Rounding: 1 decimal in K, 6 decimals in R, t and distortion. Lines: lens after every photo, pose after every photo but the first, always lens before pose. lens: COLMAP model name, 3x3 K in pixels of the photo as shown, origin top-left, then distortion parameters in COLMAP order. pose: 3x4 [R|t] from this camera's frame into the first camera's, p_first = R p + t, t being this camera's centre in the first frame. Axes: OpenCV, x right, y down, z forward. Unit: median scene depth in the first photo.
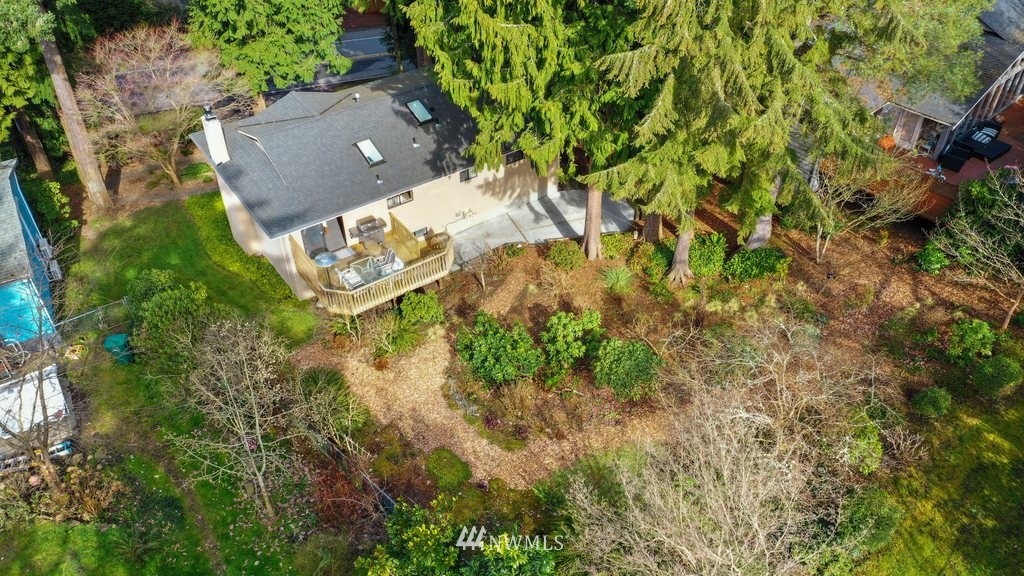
lens RADIAL K [[807.0, 0, 508.1], [0, 807.0, 287.0], [0, 0, 1]] dist [0.009981, -0.000291]
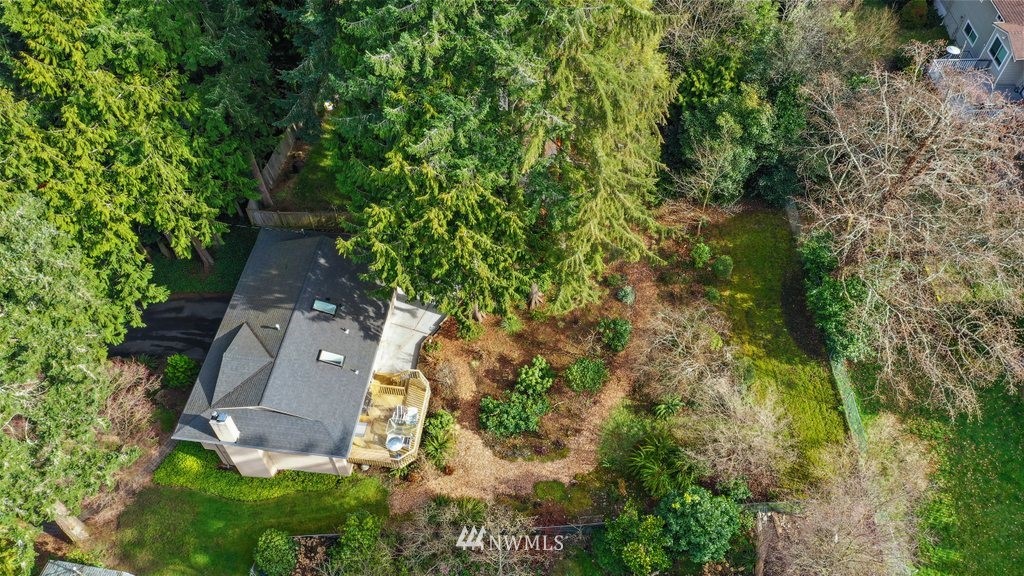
lens RADIAL K [[807.0, 0, 508.1], [0, 807.0, 287.0], [0, 0, 1]] dist [0.009981, -0.000291]
pose [[0.671124, -0.585242, 0.455066, -0.541847], [0.477993, 0.810807, 0.337809, -0.606353], [-0.566670, -0.009194, 0.823893, -0.274941]]
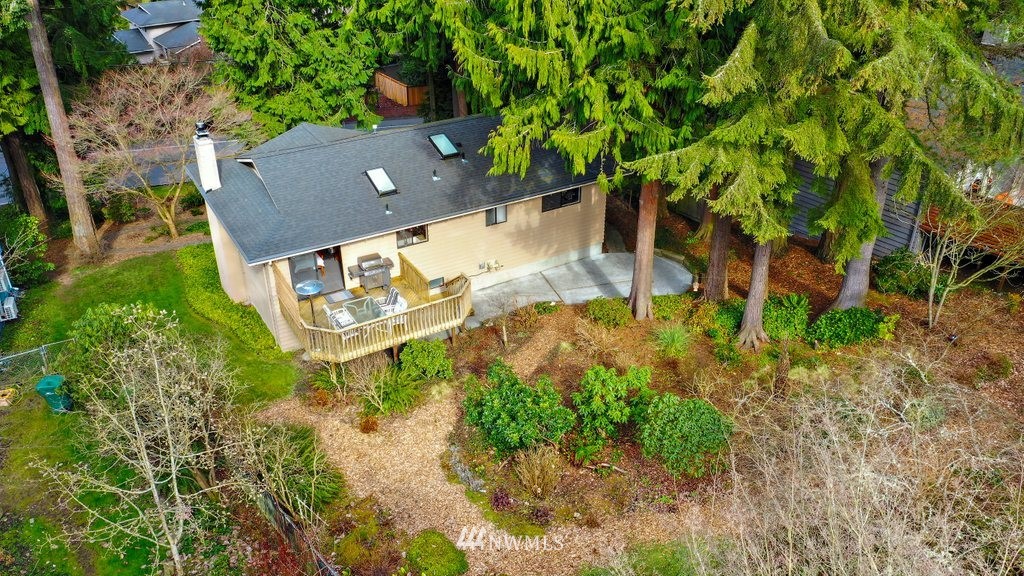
lens RADIAL K [[807.0, 0, 508.1], [0, 807.0, 287.0], [0, 0, 1]] dist [0.009981, -0.000291]
pose [[0.997254, 0.040418, -0.062062, 0.021304], [-0.050983, 0.982454, -0.179400, 0.093640], [0.053722, 0.182071, 0.981817, 0.201262]]
